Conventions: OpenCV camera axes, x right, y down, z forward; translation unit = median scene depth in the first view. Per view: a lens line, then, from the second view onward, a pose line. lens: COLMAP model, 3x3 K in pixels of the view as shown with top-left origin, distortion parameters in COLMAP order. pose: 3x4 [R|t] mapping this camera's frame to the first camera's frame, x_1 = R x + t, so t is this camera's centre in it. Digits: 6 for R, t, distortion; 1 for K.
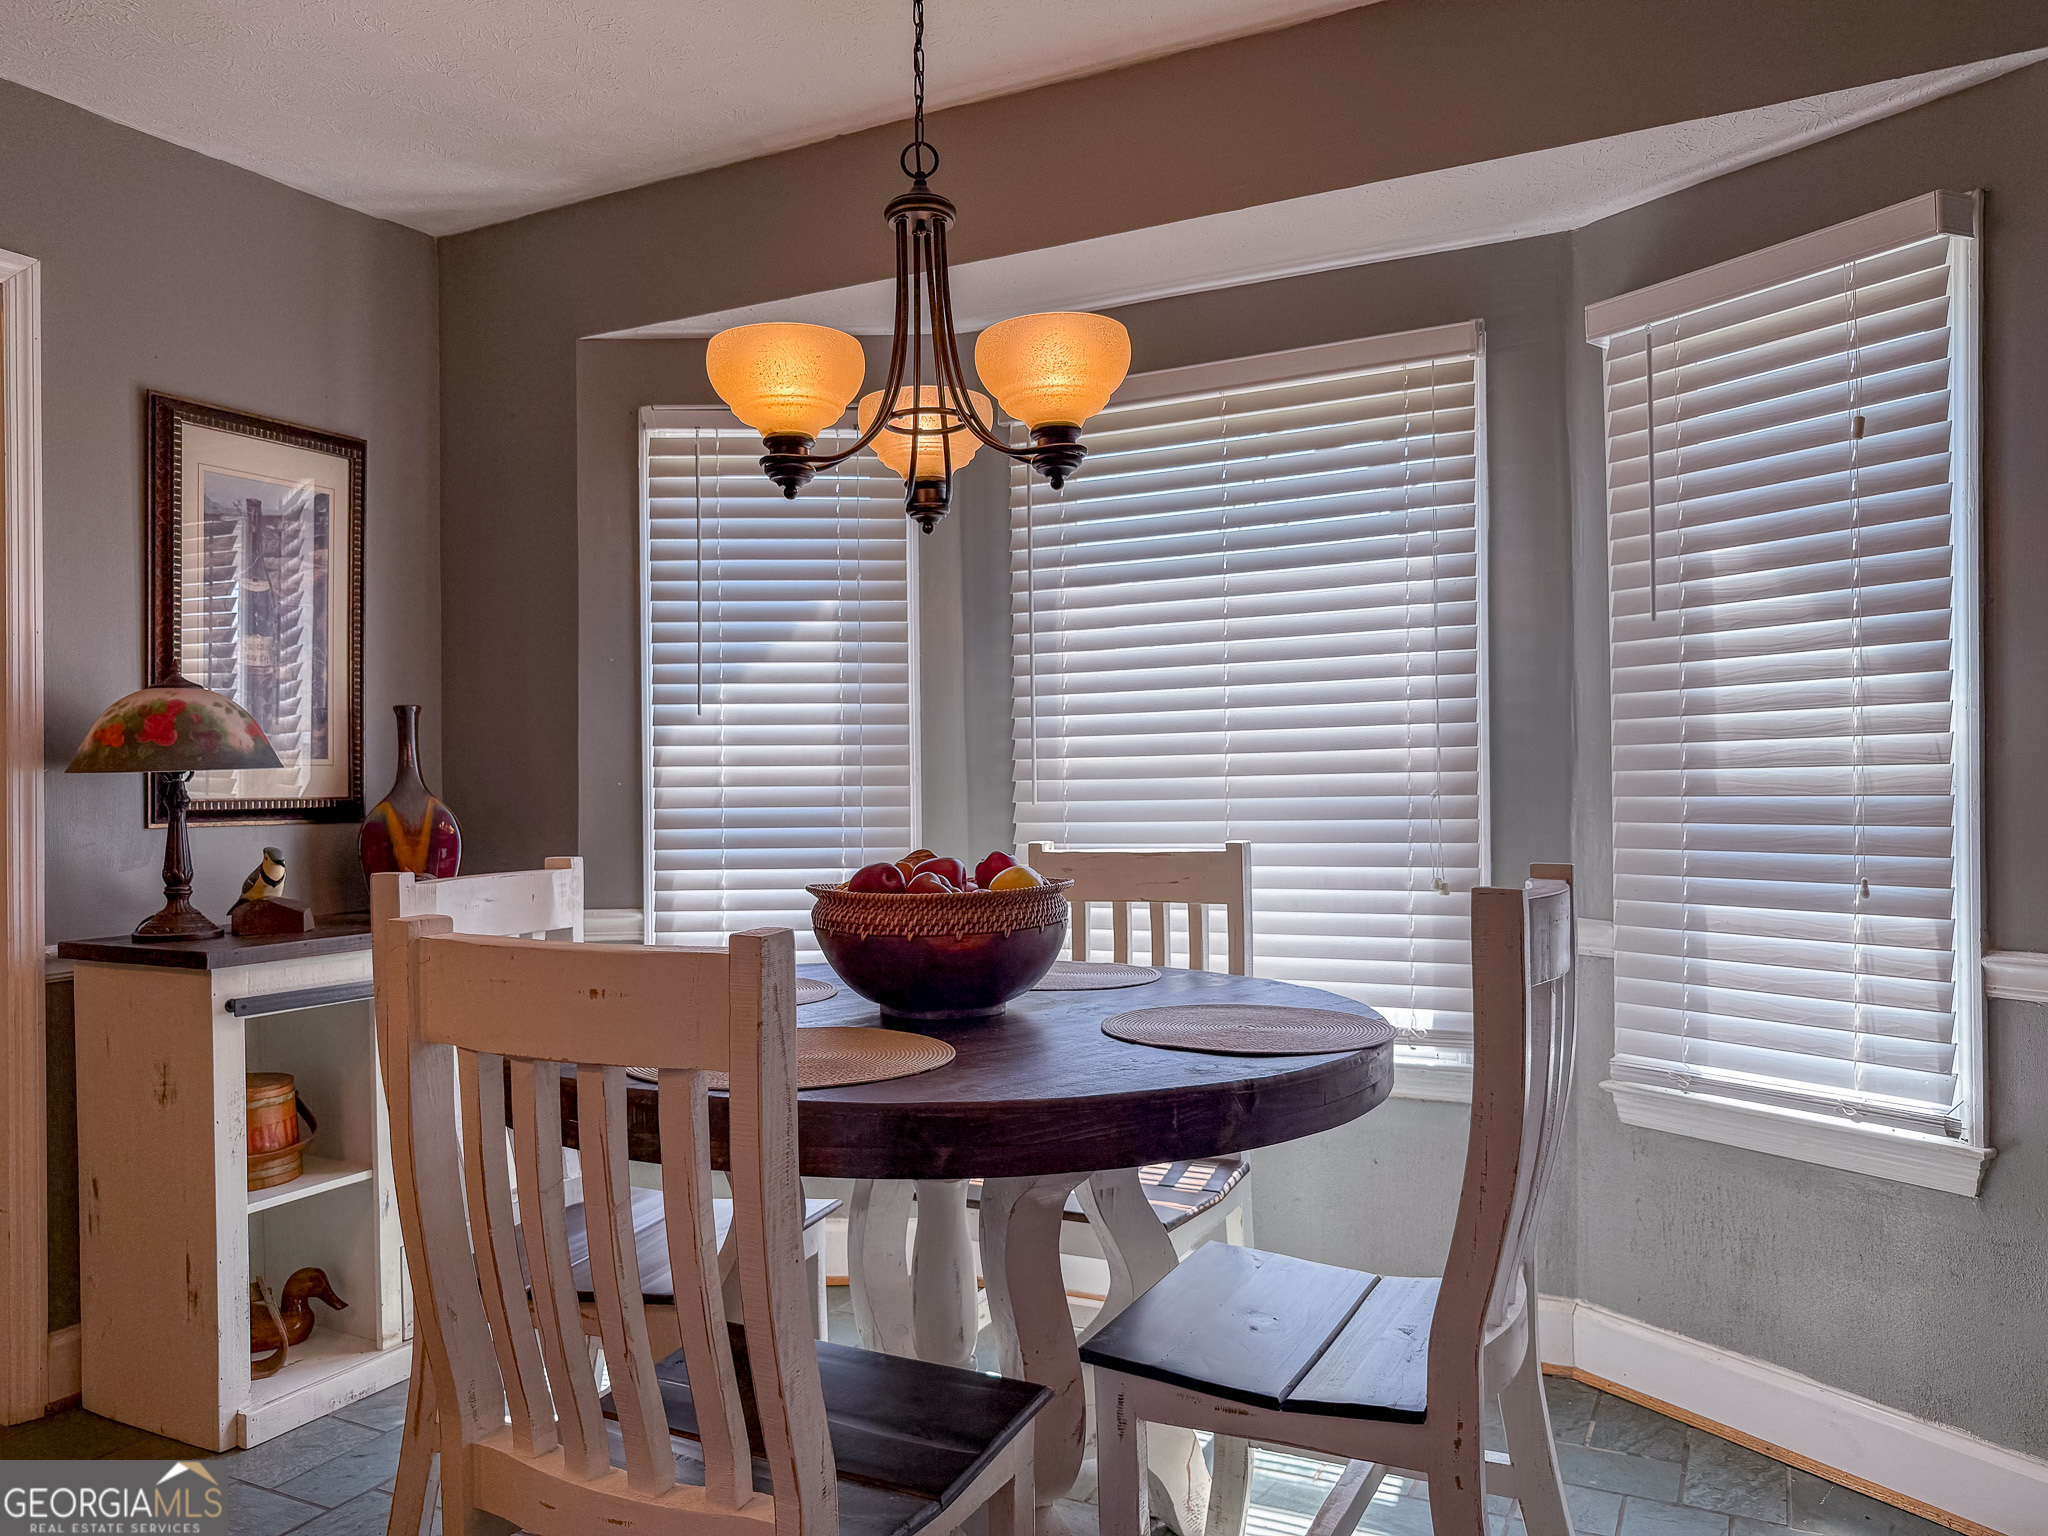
lens RADIAL K [[1475.2, 0, 1023.1], [0, 1475.2, 773.3], [0, 0, 1]] dist [-0.003475, -0.002514]
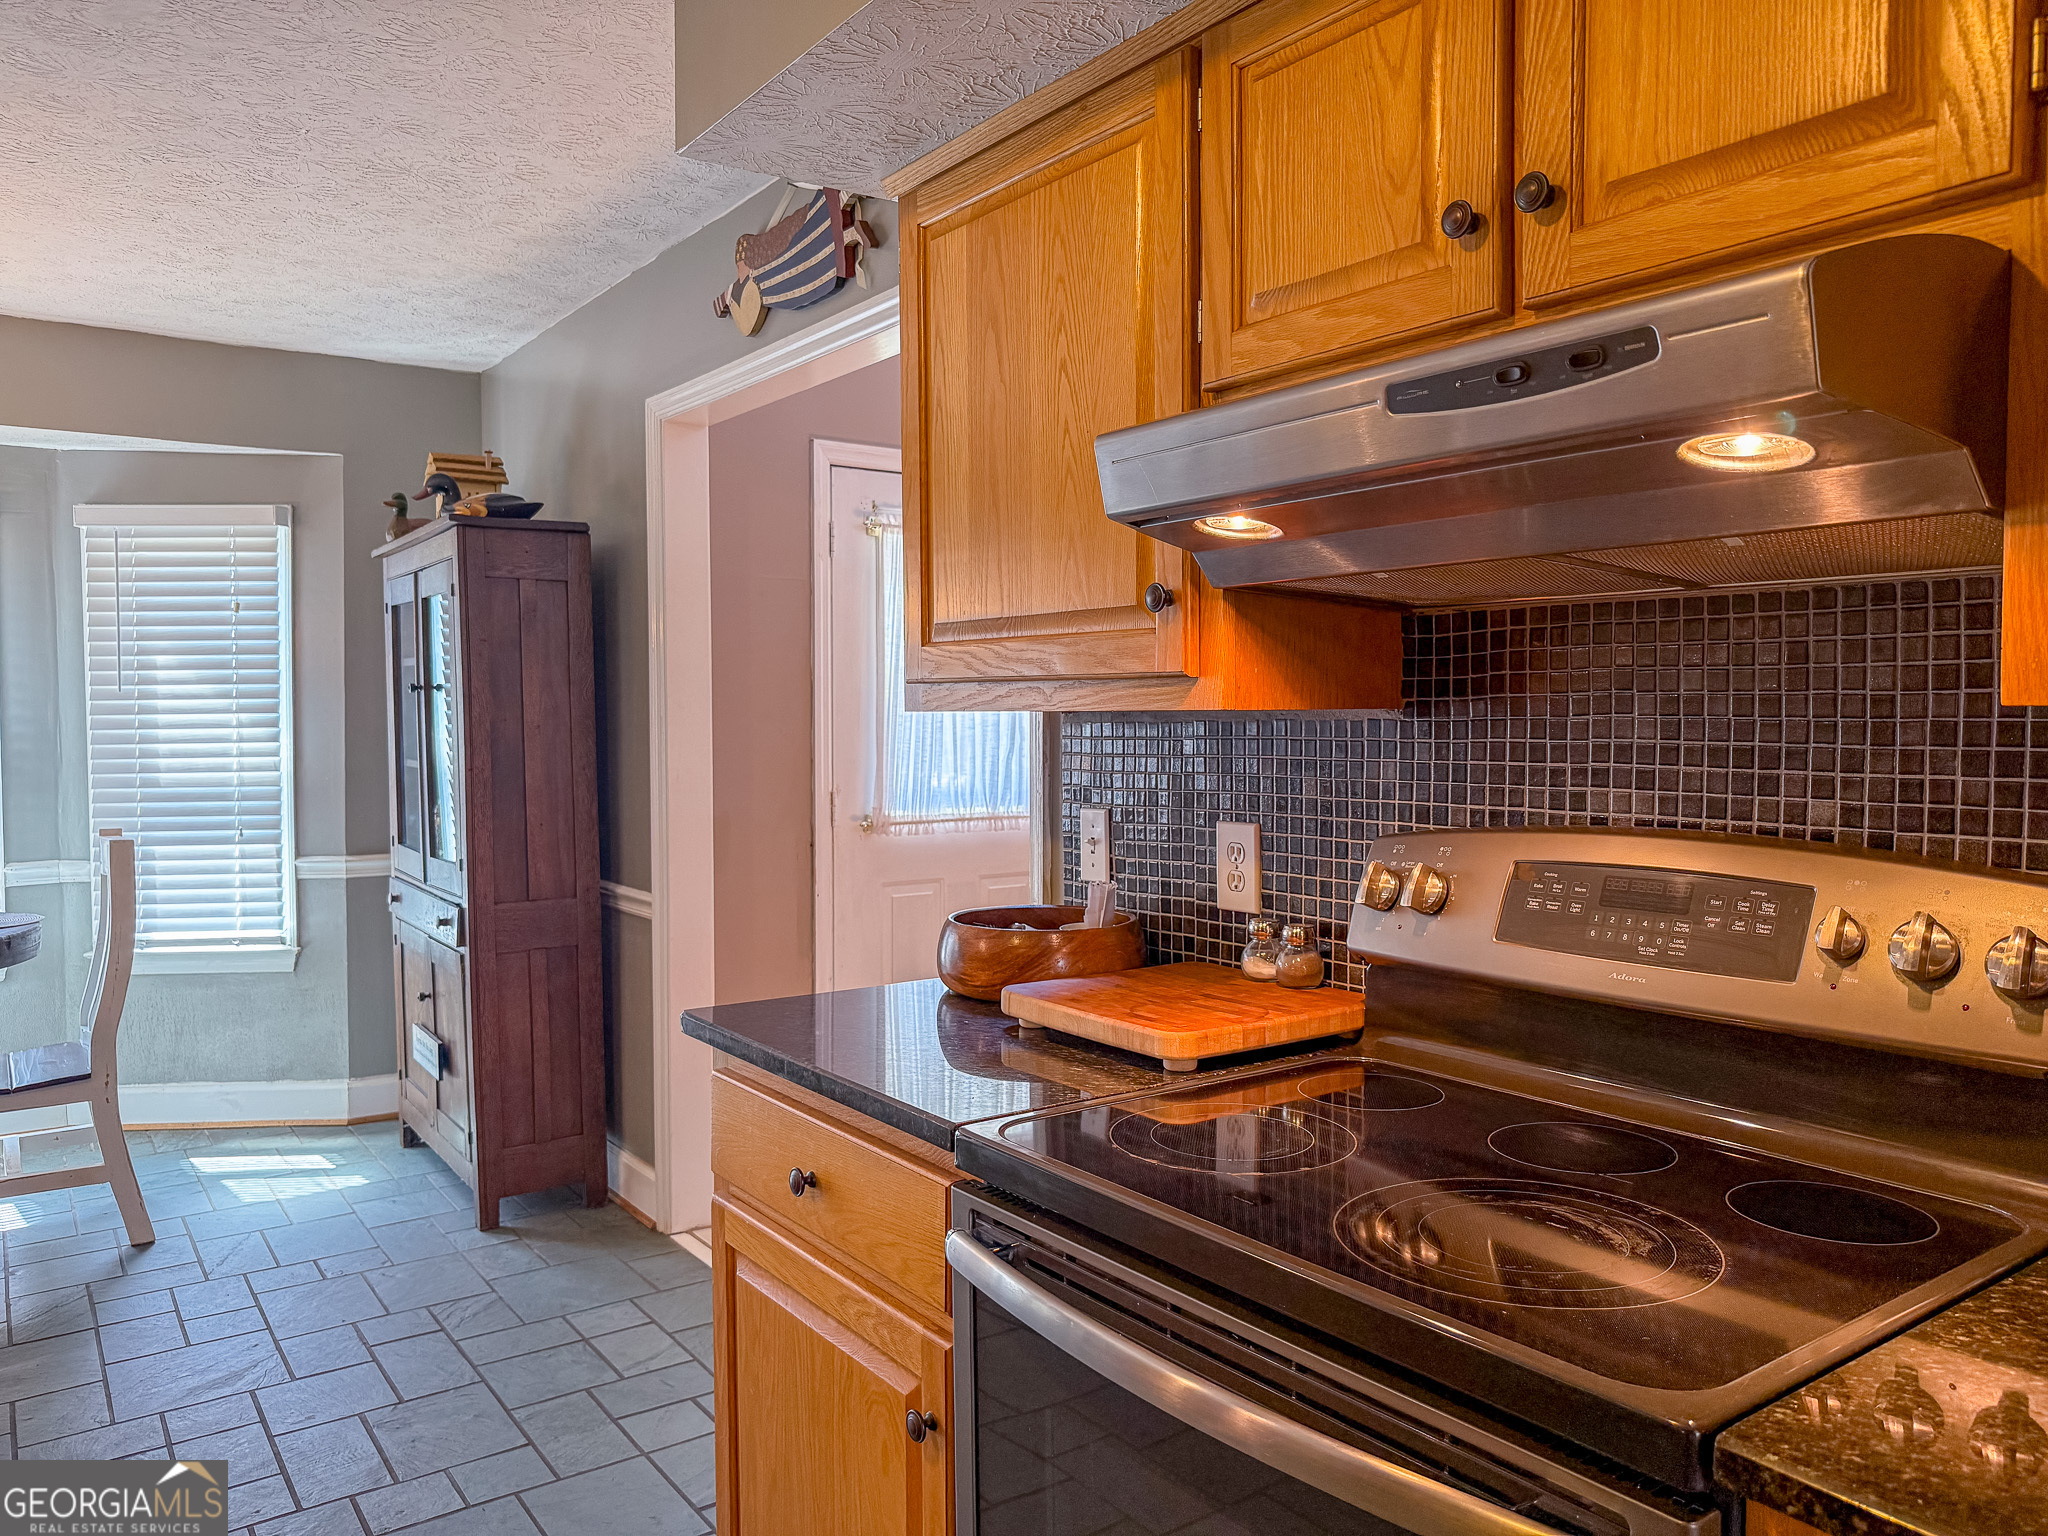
lens RADIAL K [[1475.2, 0, 1022.3], [0, 1475.2, 766.5], [0, 0, 1]] dist [-0.003475, -0.002514]
pose [[0.452197, -0.032303, 0.891333, -0.784286], [-0.011285, 0.999057, 0.041932, -0.114955], [-0.891847, -0.029021, 0.451406, -0.919253]]
